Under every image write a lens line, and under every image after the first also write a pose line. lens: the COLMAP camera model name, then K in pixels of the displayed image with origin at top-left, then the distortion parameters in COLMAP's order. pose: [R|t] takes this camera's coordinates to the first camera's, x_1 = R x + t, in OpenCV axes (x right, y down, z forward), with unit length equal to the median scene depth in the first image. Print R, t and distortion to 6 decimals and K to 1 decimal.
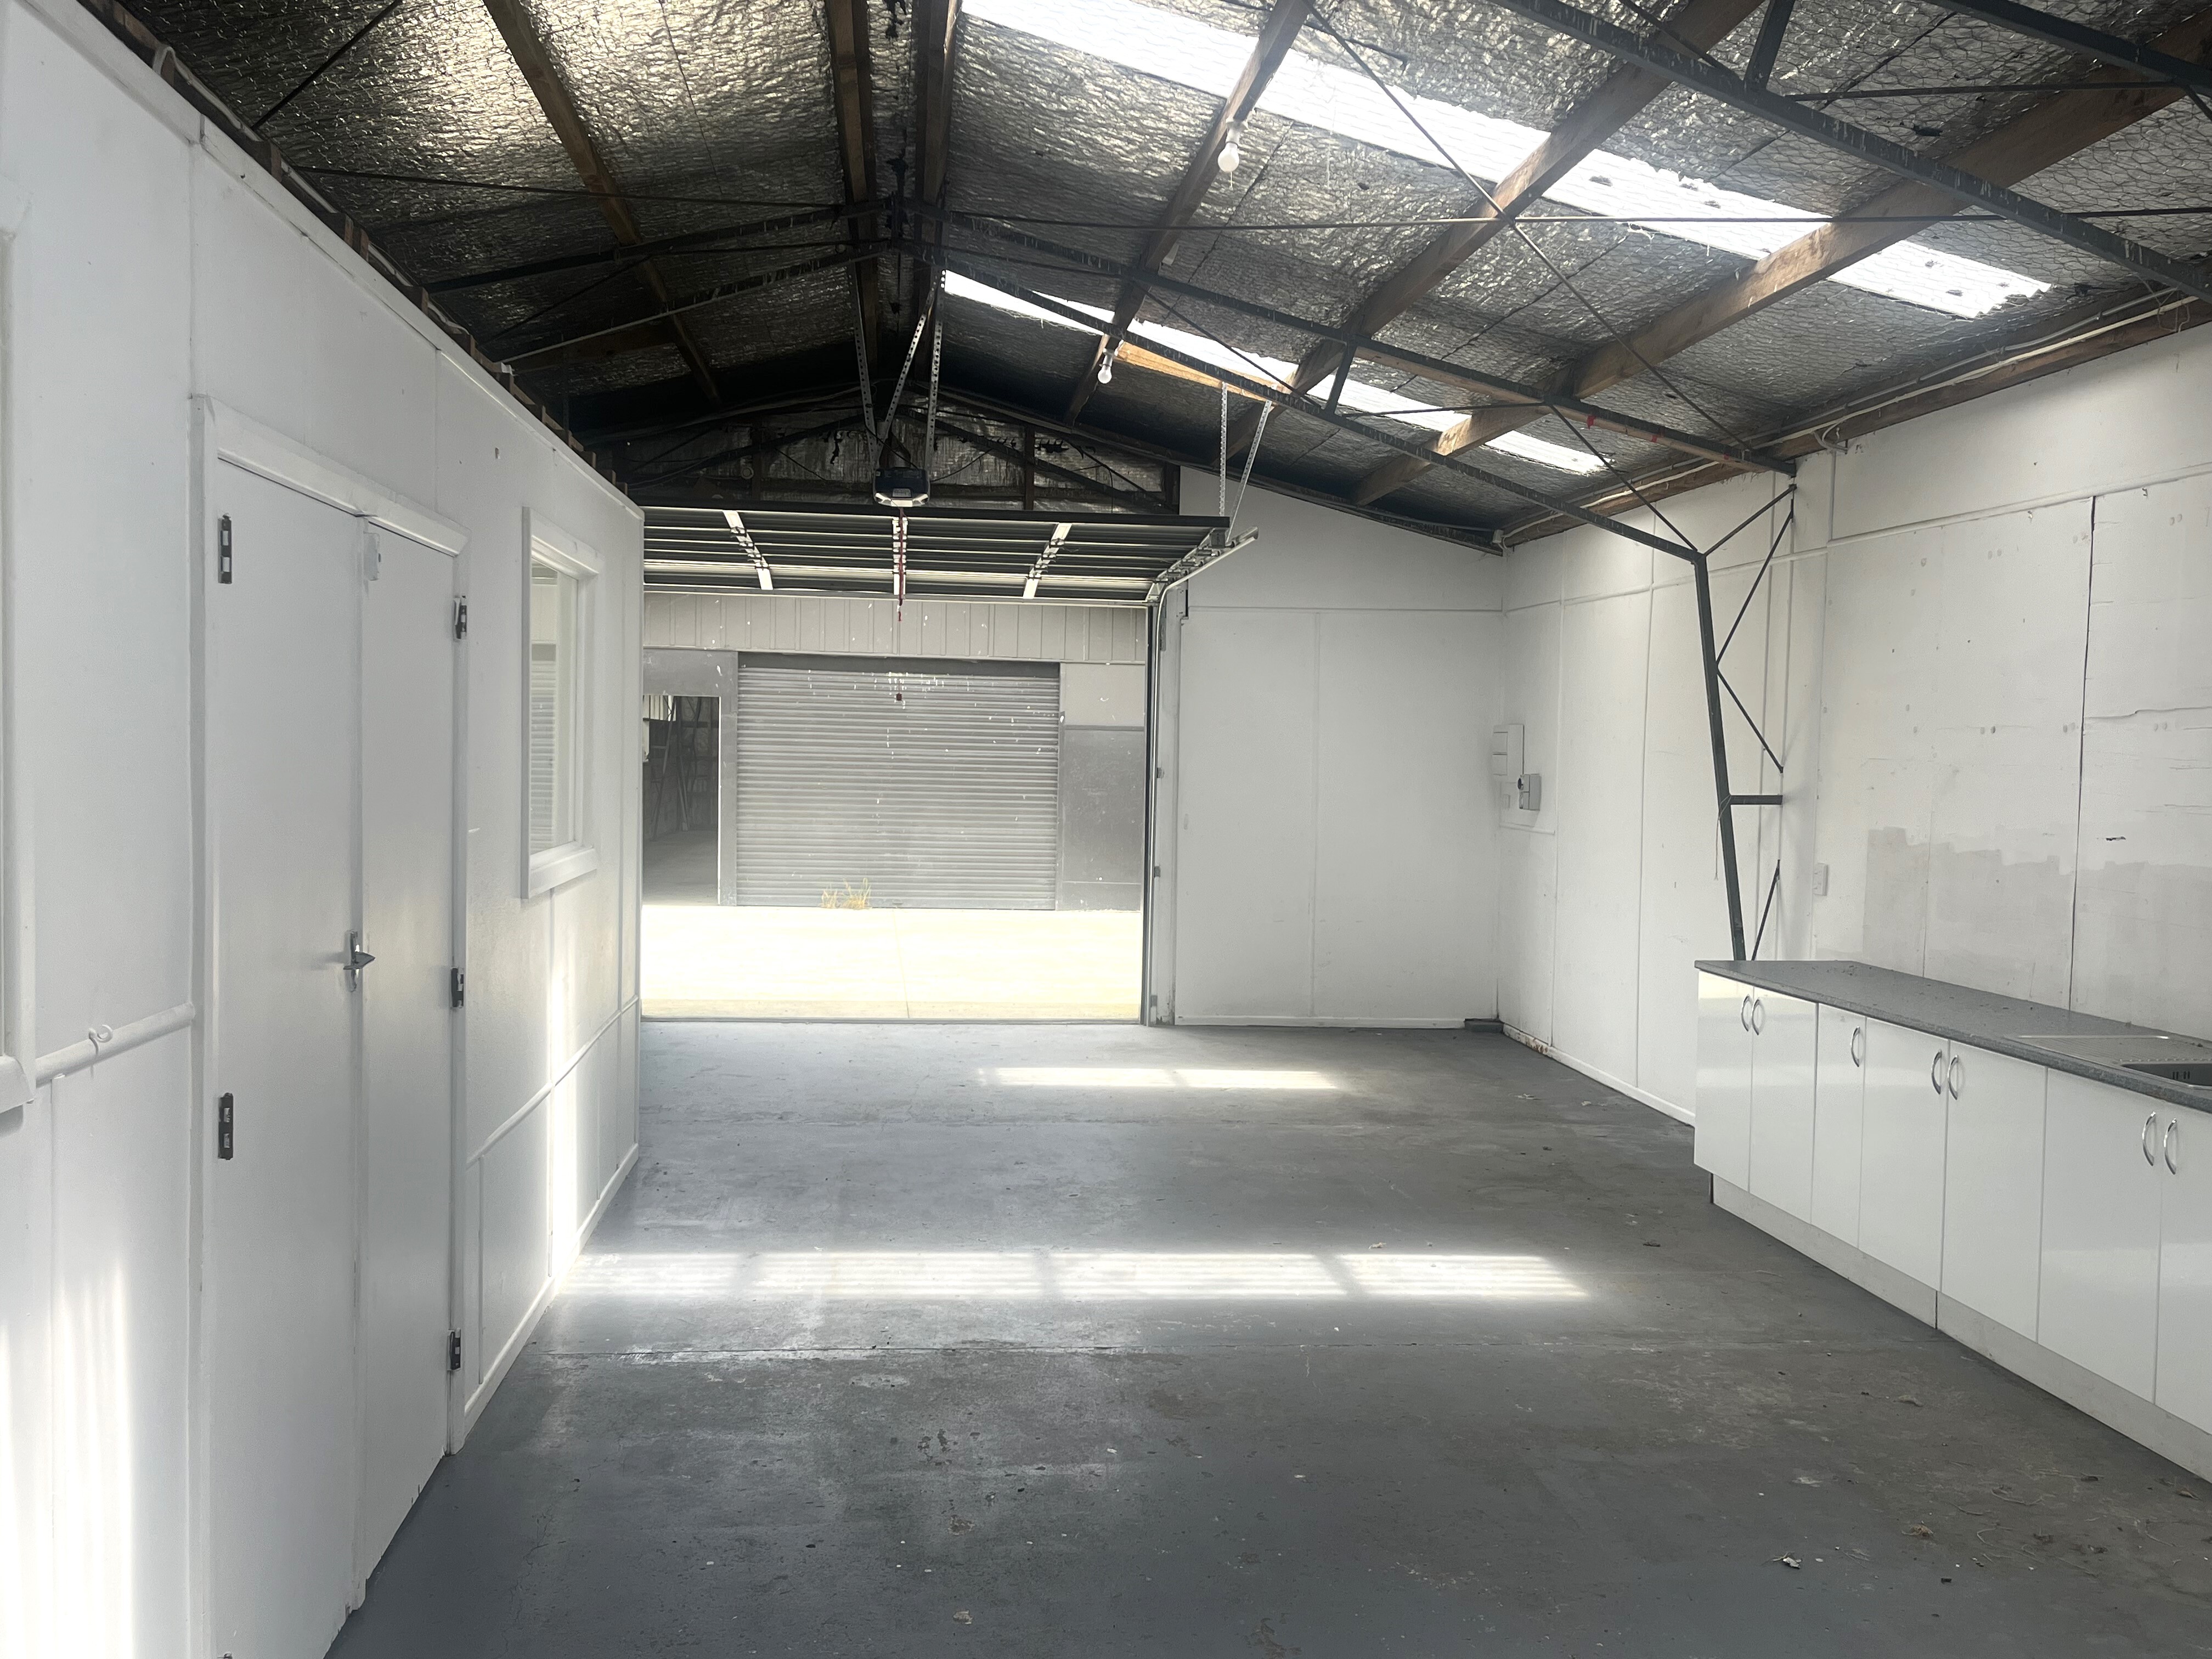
lens RADIAL K [[1883.0, 0, 1107.9], [0, 1883.0, 829.5], [0, 0, 1]] dist [0.057377, -0.054017]
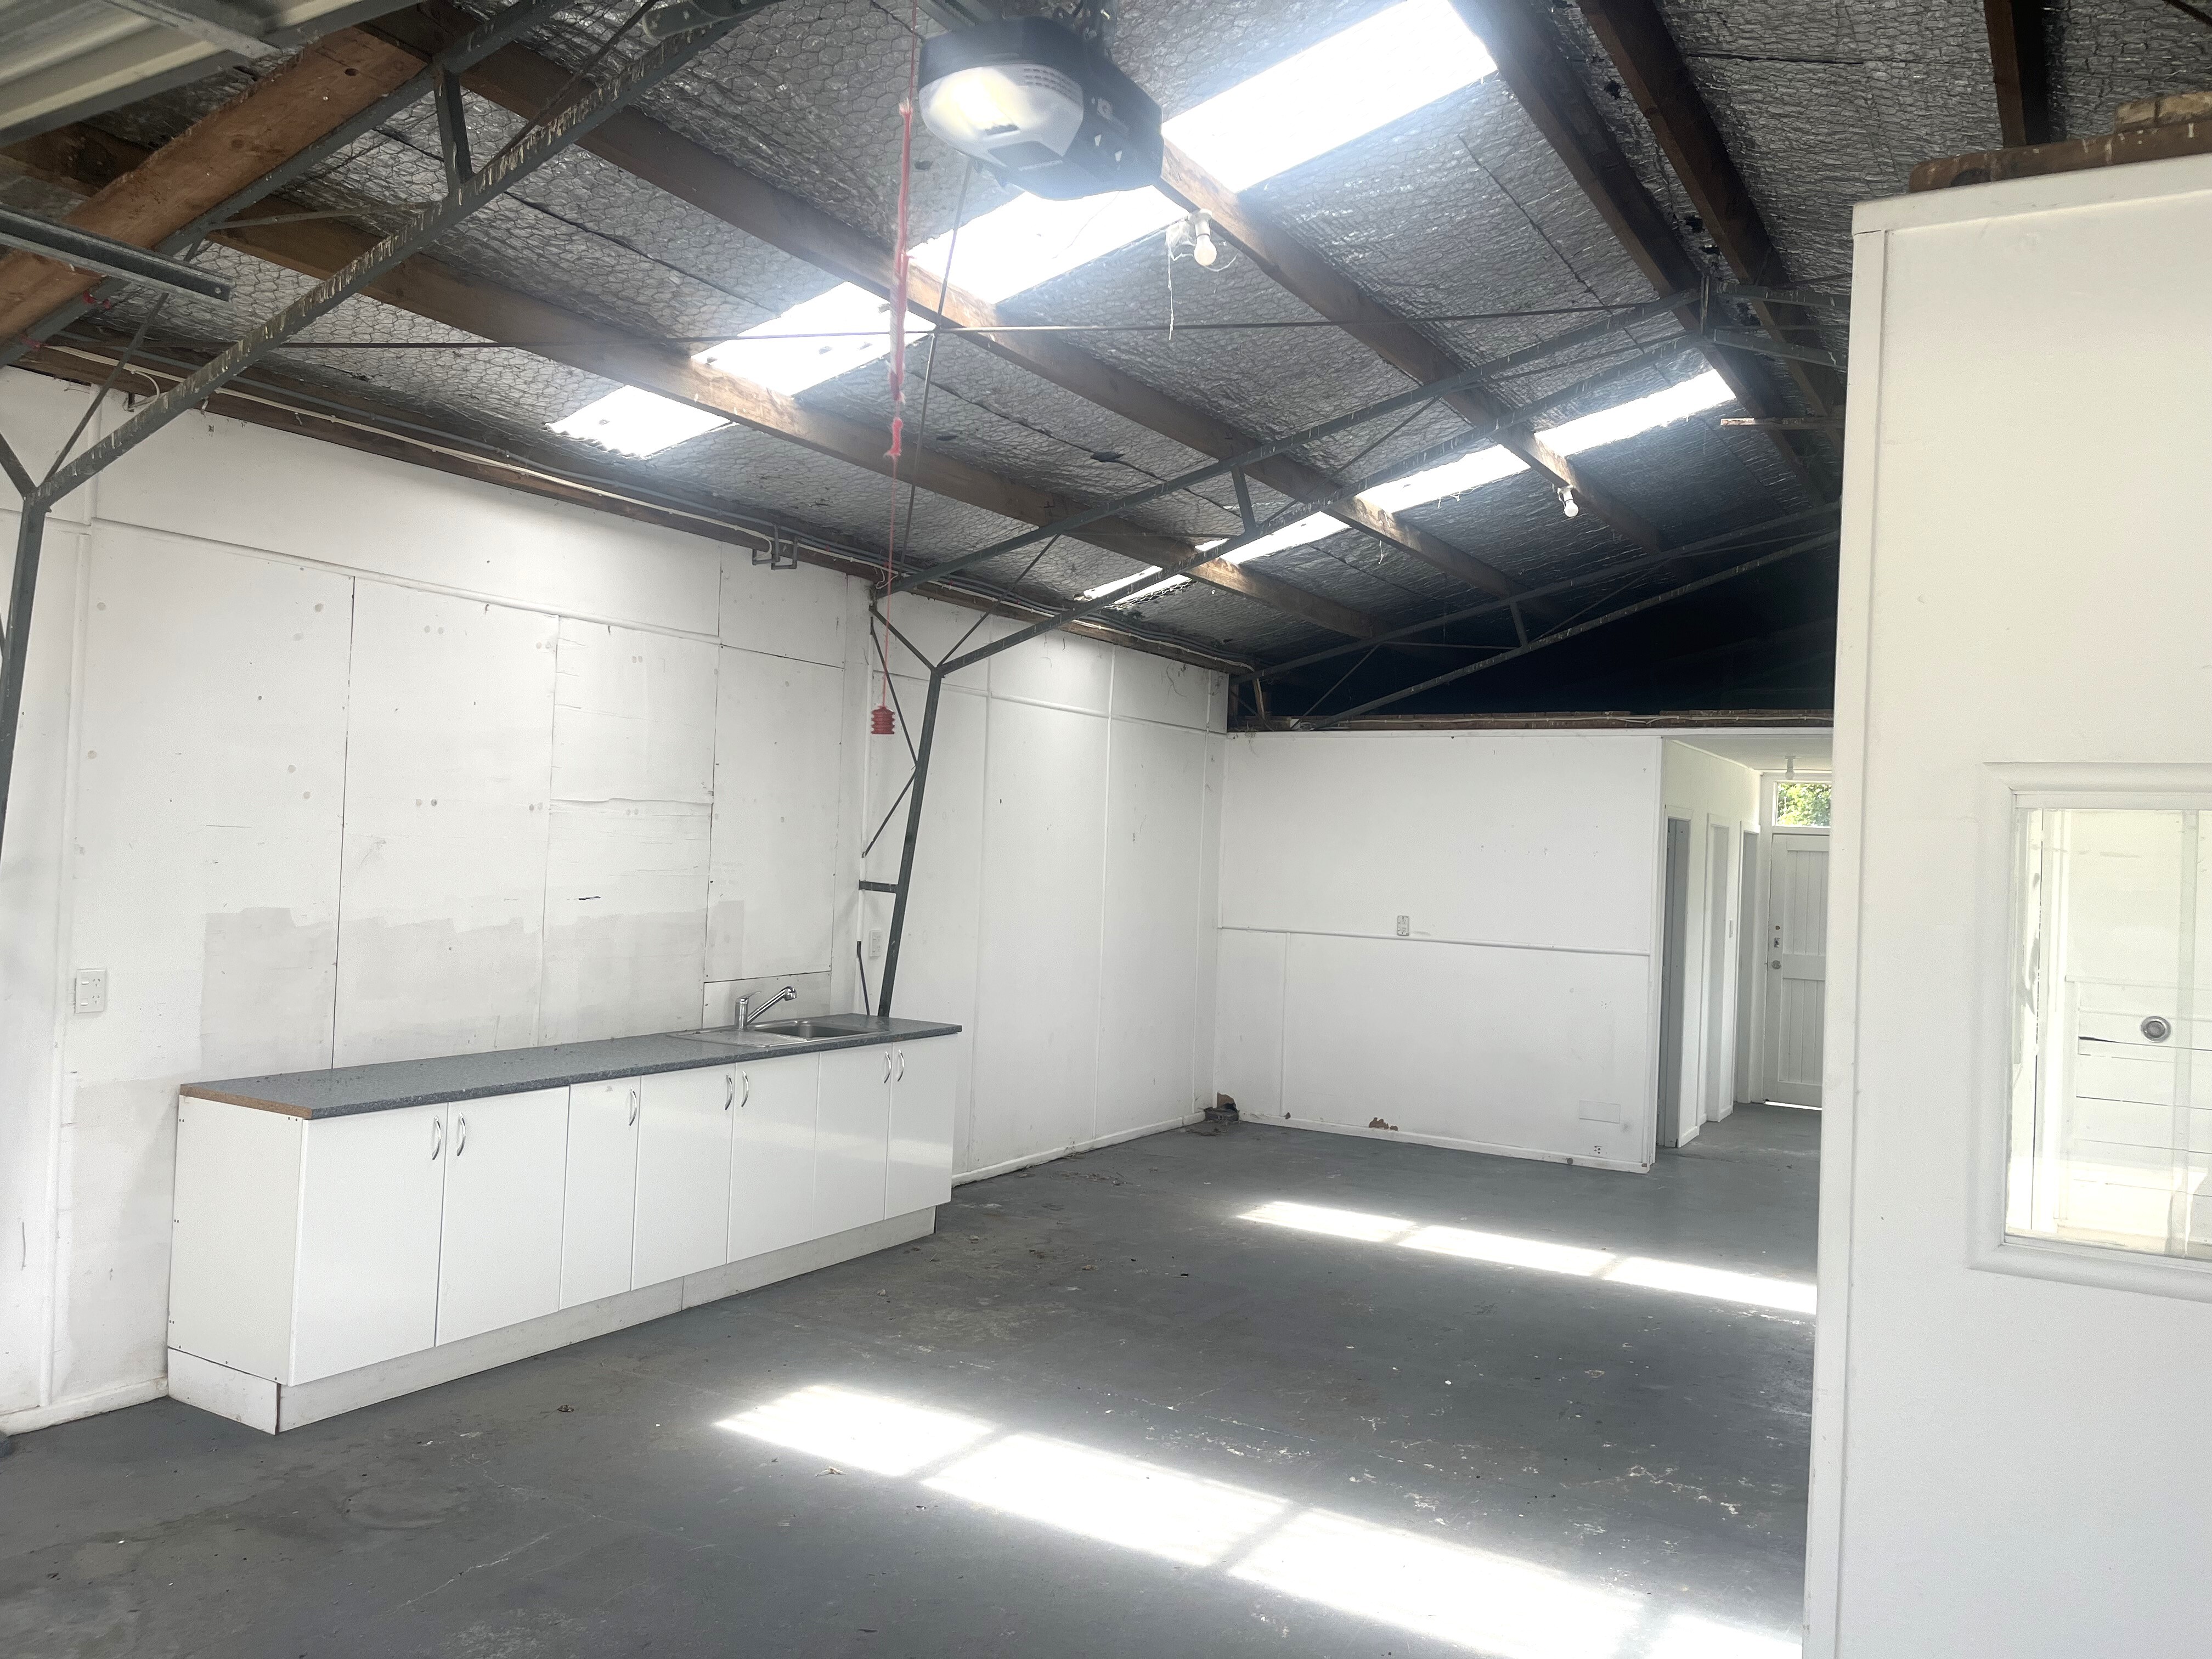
lens RADIAL K [[1680.3, 0, 1129.6], [0, 1680.3, 836.0], [0, 0, 1]] dist [0.042819, -0.039373]
pose [[-0.798649, -0.047892, 0.599888, -0.390915], [-0.029717, 0.998751, 0.040173, -0.084624], [-0.601062, 0.014257, -0.799075, 1.544498]]
